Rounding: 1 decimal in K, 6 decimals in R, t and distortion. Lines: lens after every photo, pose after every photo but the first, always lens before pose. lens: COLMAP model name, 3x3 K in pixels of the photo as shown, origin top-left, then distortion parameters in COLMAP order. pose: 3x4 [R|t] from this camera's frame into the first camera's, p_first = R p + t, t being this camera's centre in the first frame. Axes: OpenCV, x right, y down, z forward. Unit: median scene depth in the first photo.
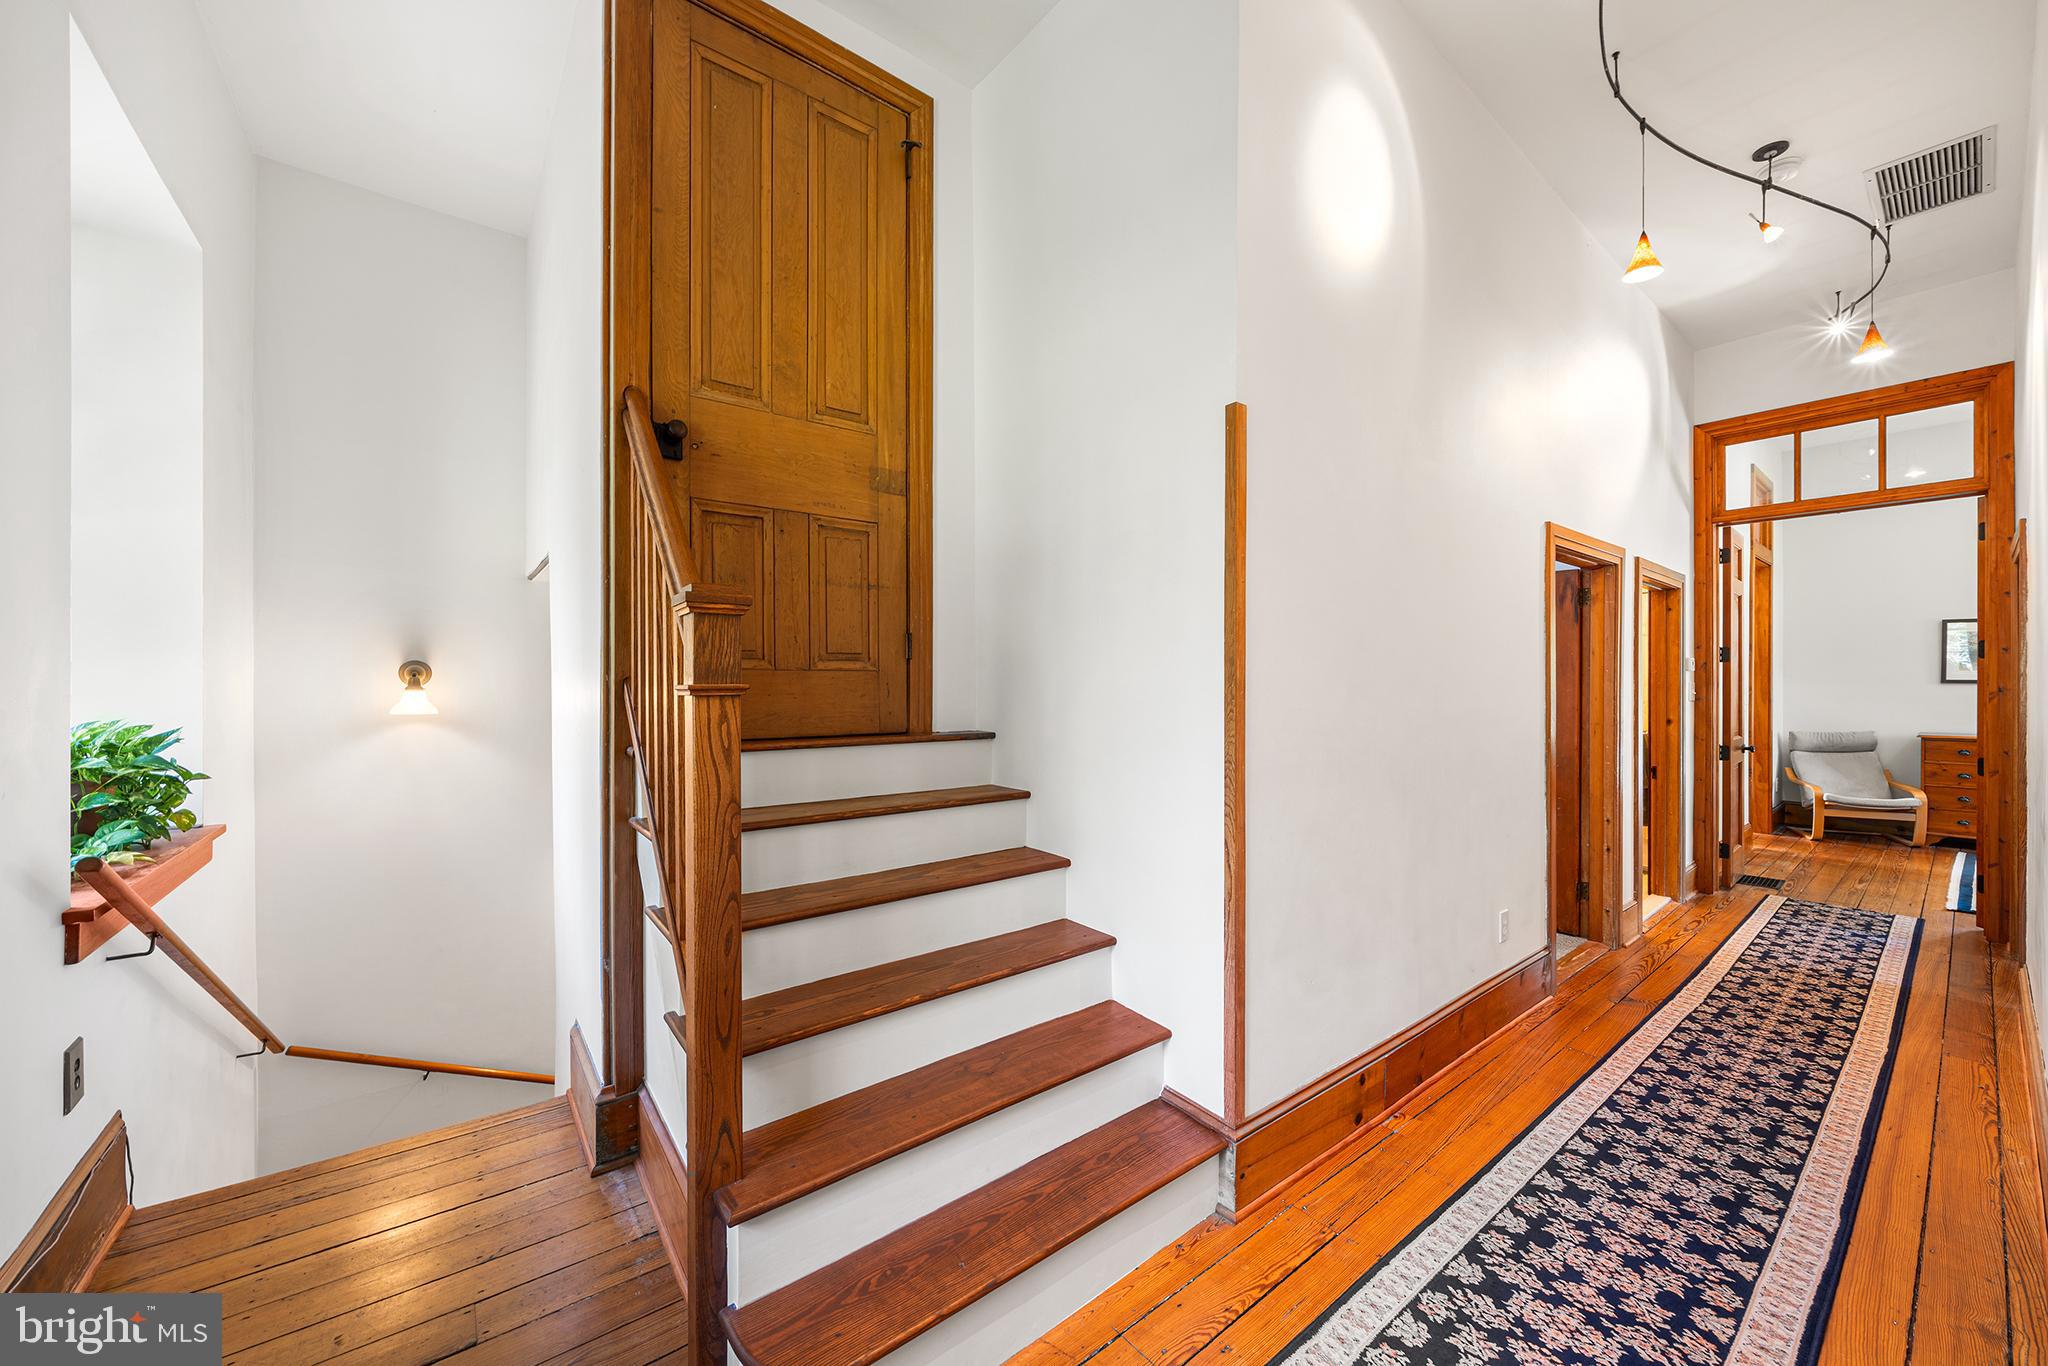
lens RADIAL K [[740.2, 0, 1024.0], [0, 740.2, 683.0], [0, 0, 1]] dist [0.001160, -0.000103]
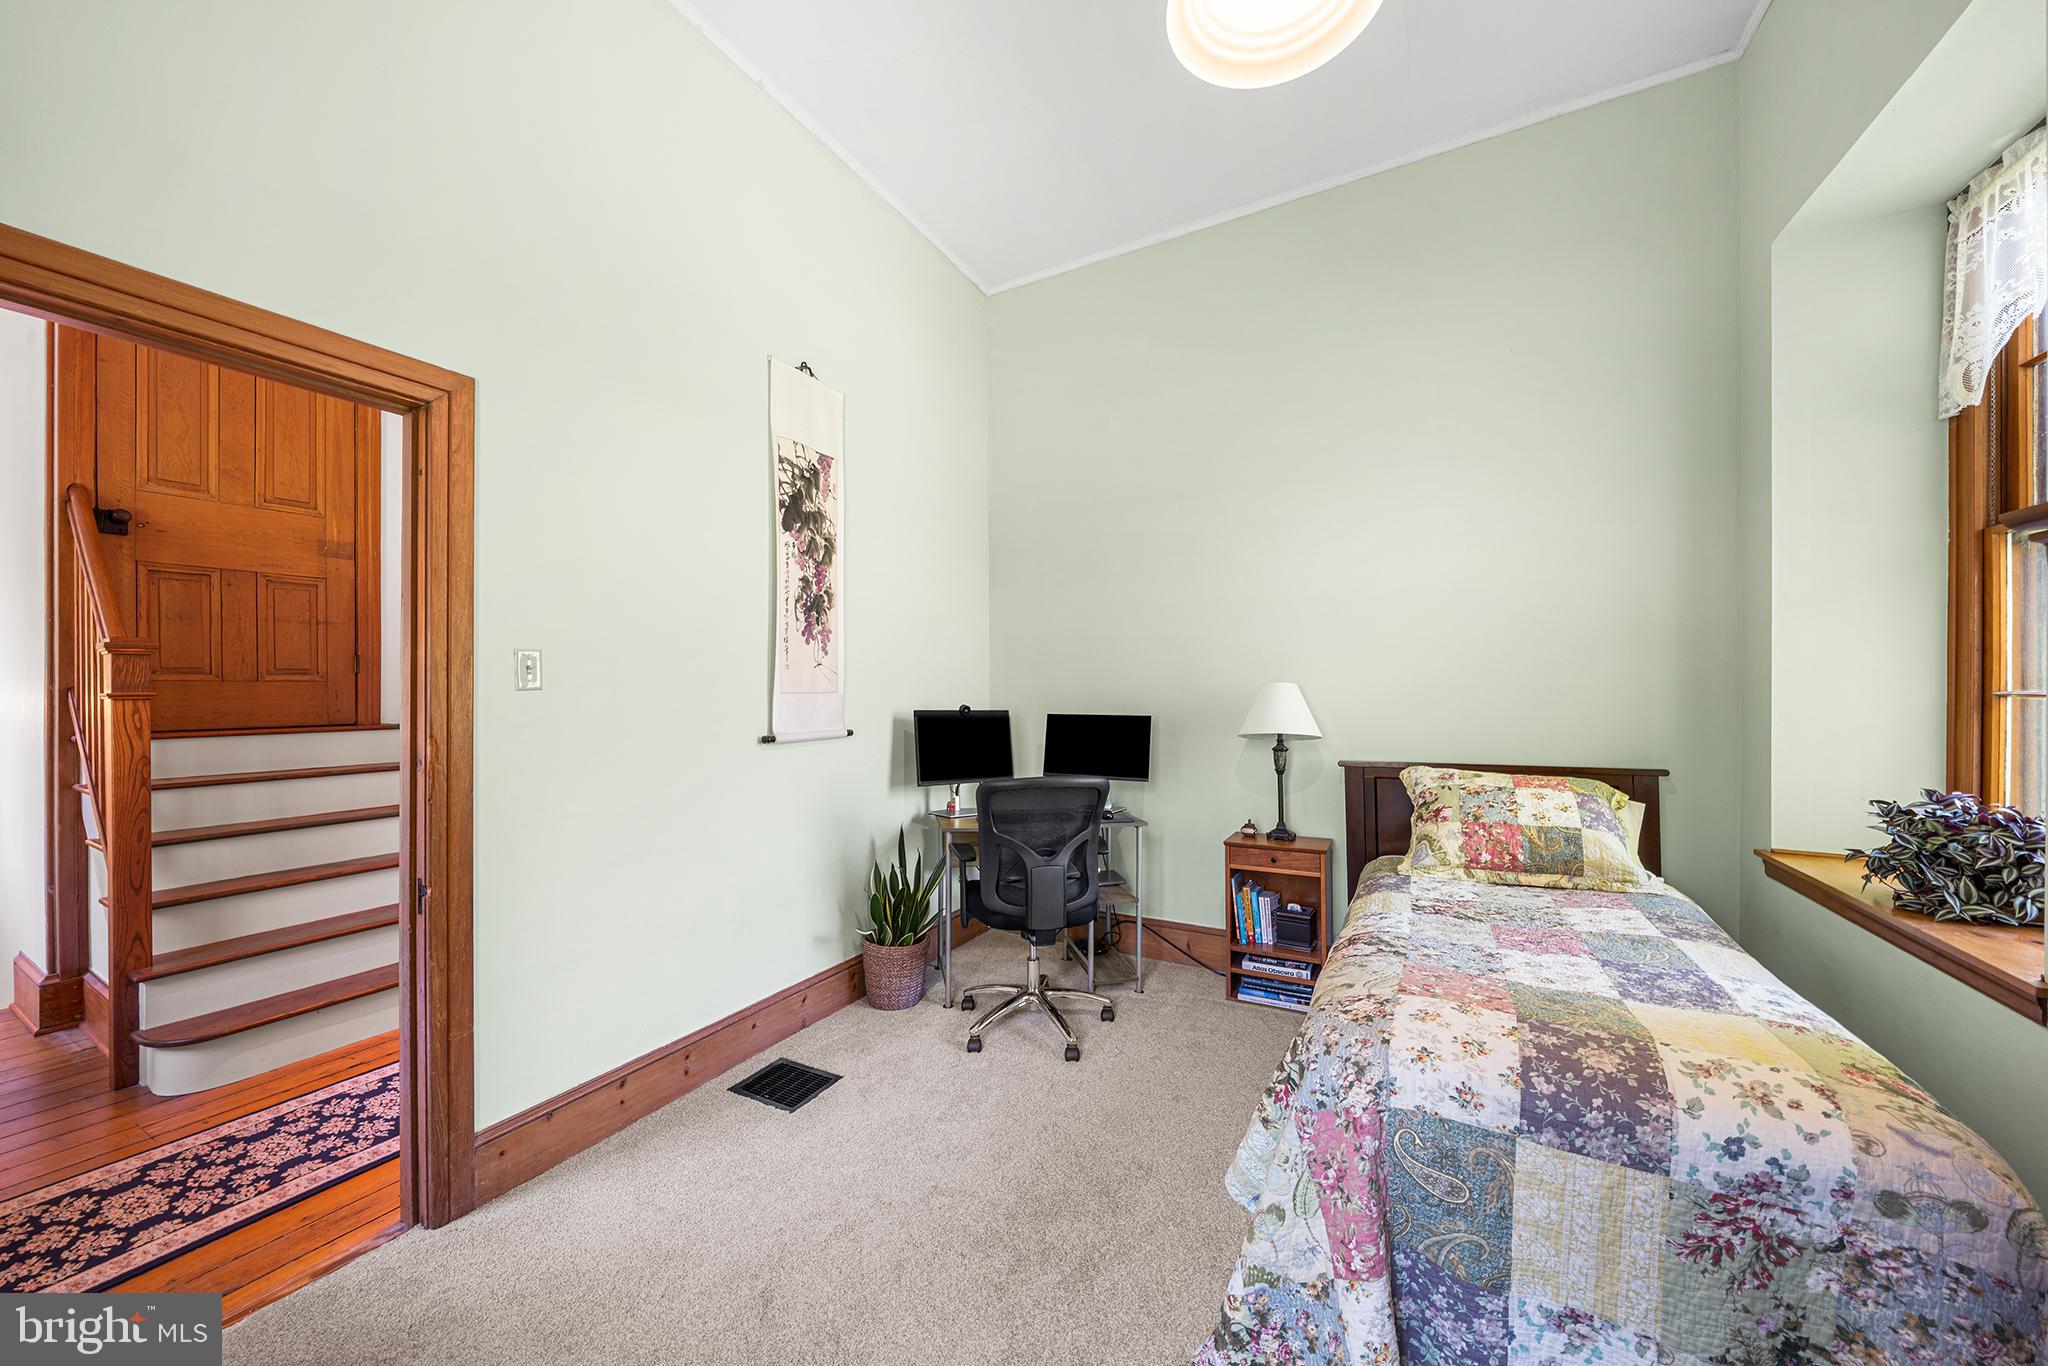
lens RADIAL K [[723.8, 0, 1024.0], [0, 723.8, 683.0], [0, 0, 1]] dist [-0.001490, 0.000384]
pose [[0.921944, -0.001316, 0.387322, 0.561201], [0.001980, 0.999997, -0.001316, -0.009516], [-0.387319, 0.001980, 0.921944, -0.905233]]
